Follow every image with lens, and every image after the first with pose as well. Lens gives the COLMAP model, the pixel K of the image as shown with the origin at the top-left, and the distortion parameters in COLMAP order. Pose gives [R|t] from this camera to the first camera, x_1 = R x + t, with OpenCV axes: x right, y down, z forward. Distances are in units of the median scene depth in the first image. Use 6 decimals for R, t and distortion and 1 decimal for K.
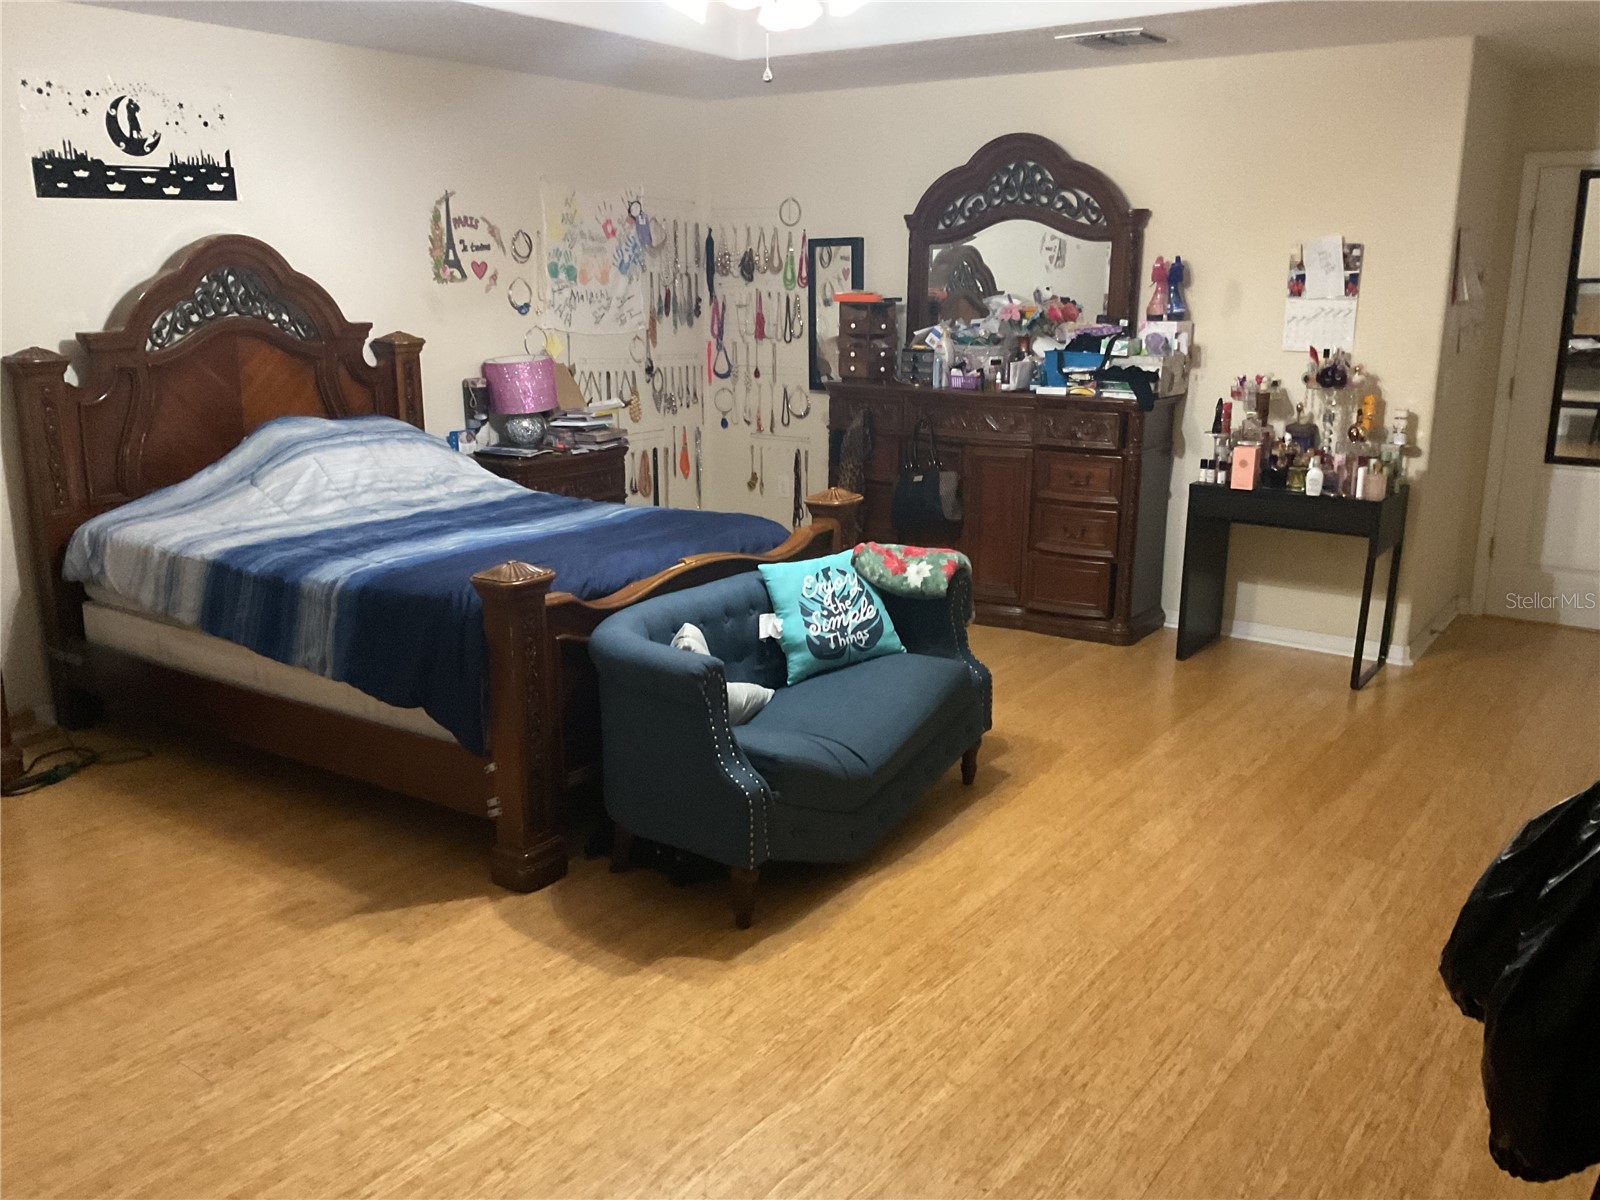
lens RADIAL K [[1327.2, 0, 795.3], [0, 1327.2, 602.9], [0, 0, 1]] dist [0.014780, -0.029158]
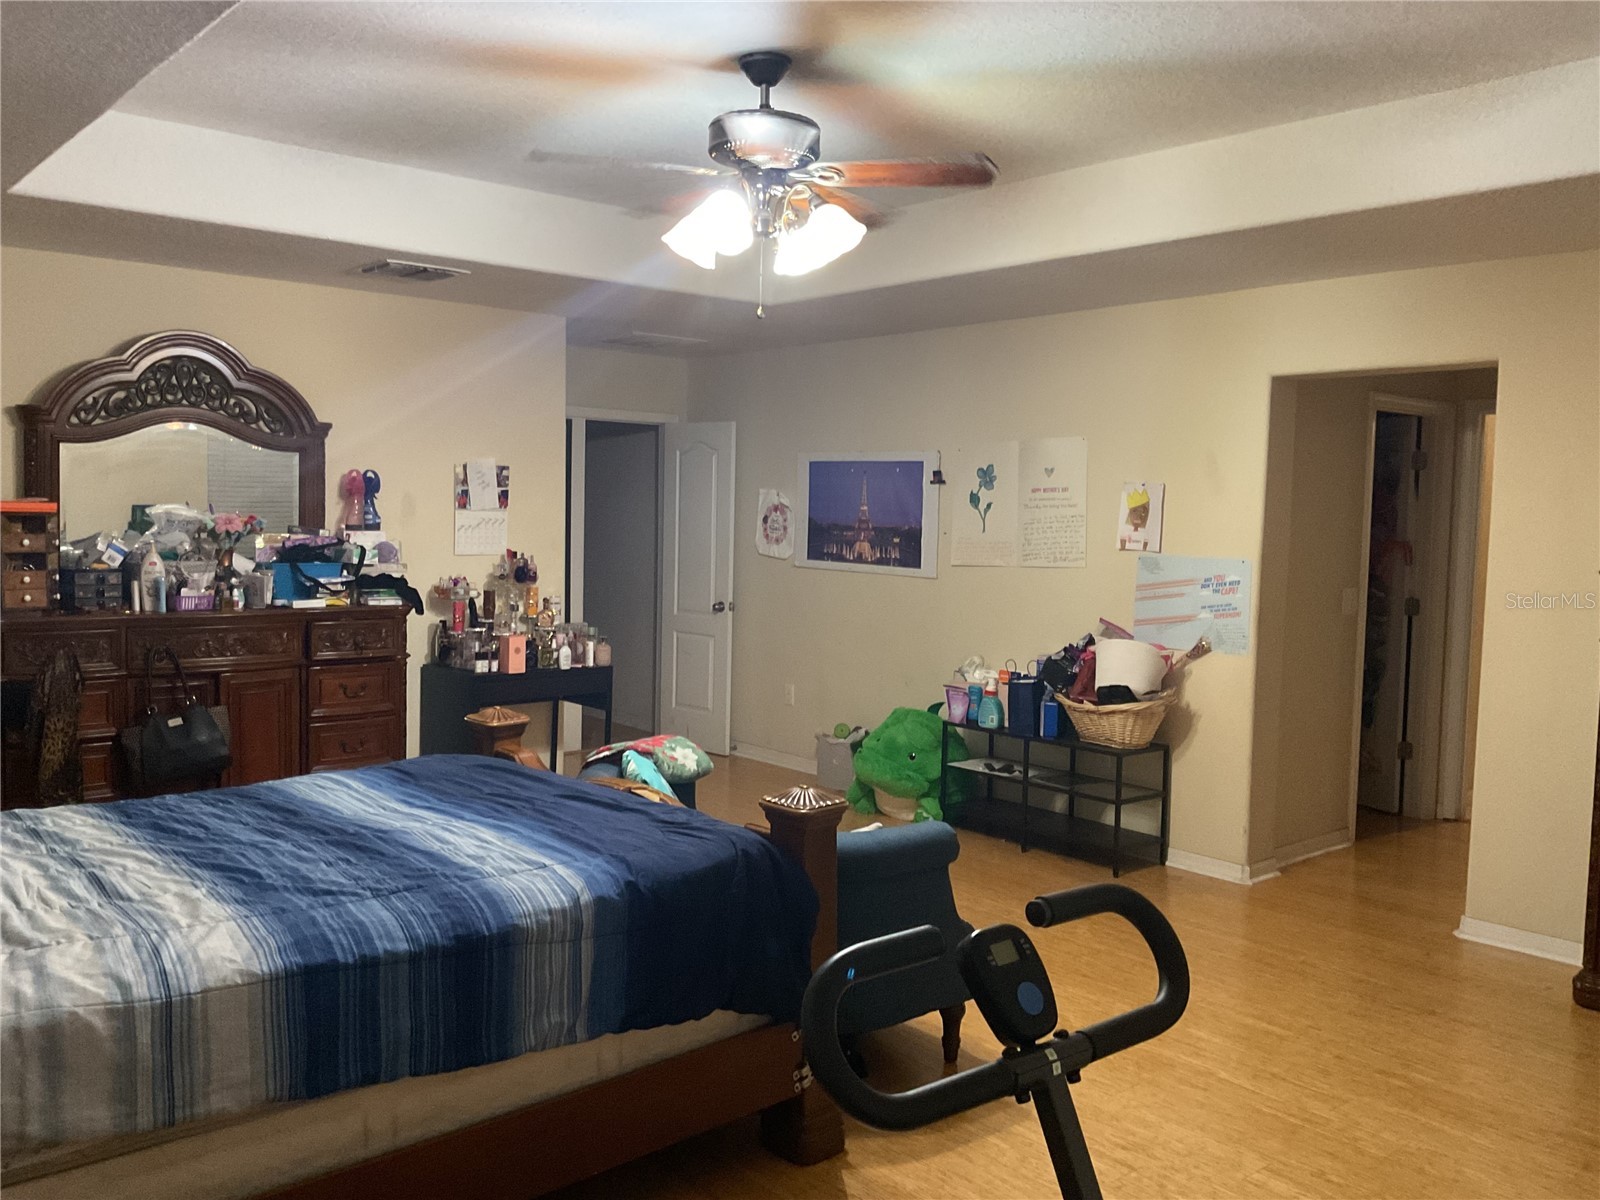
lens RADIAL K [[1327.2, 0, 794.2], [0, 1327.2, 599.5], [0, 0, 1]] dist [0.014780, -0.029158]
pose [[0.224461, -0.062681, 0.972465, -0.877860], [0.214002, 0.976739, 0.013562, -0.137525], [-0.950695, 0.205065, 0.232653, 0.610005]]
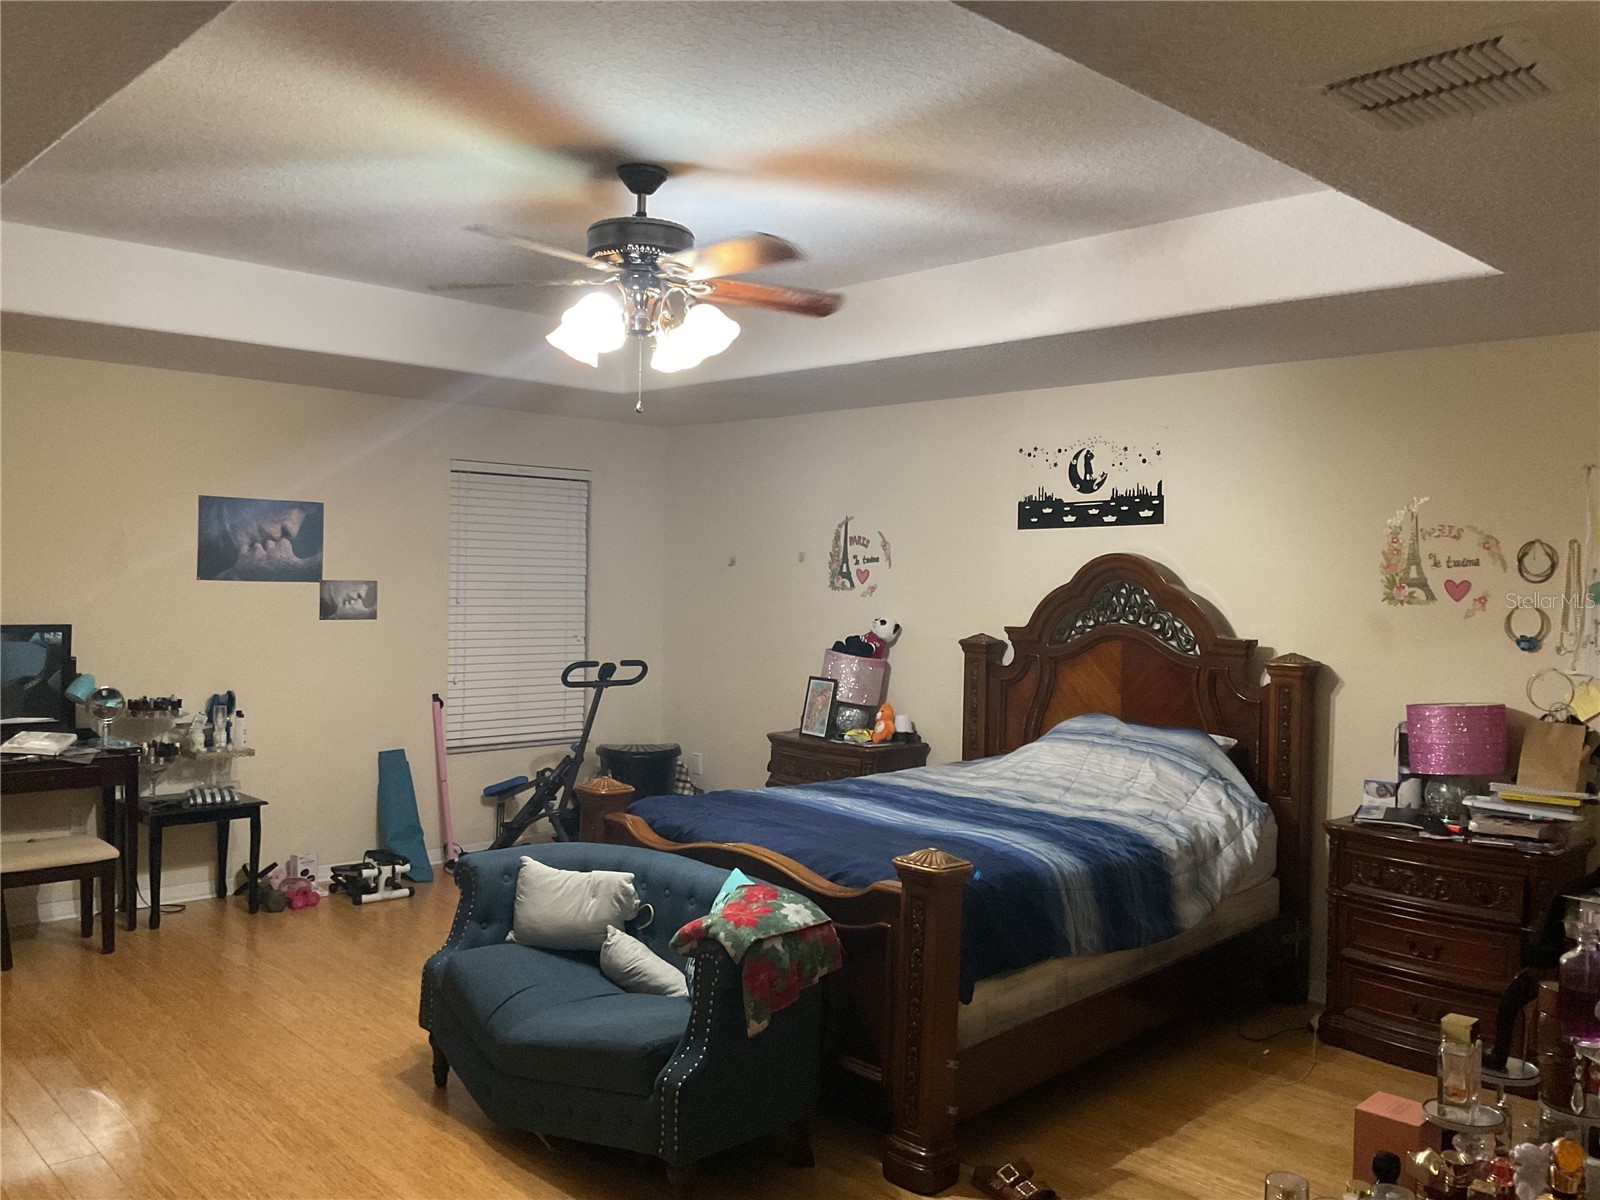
lens RADIAL K [[1327.2, 0, 800.1], [0, 1327.2, 602.5], [0, 0, 1]] dist [0.014780, -0.029158]
pose [[-0.190528, 0.020302, -0.981472, 0.756795], [-0.256434, 0.964044, 0.069722, -0.248834], [0.947597, 0.264967, -0.178471, 0.967816]]
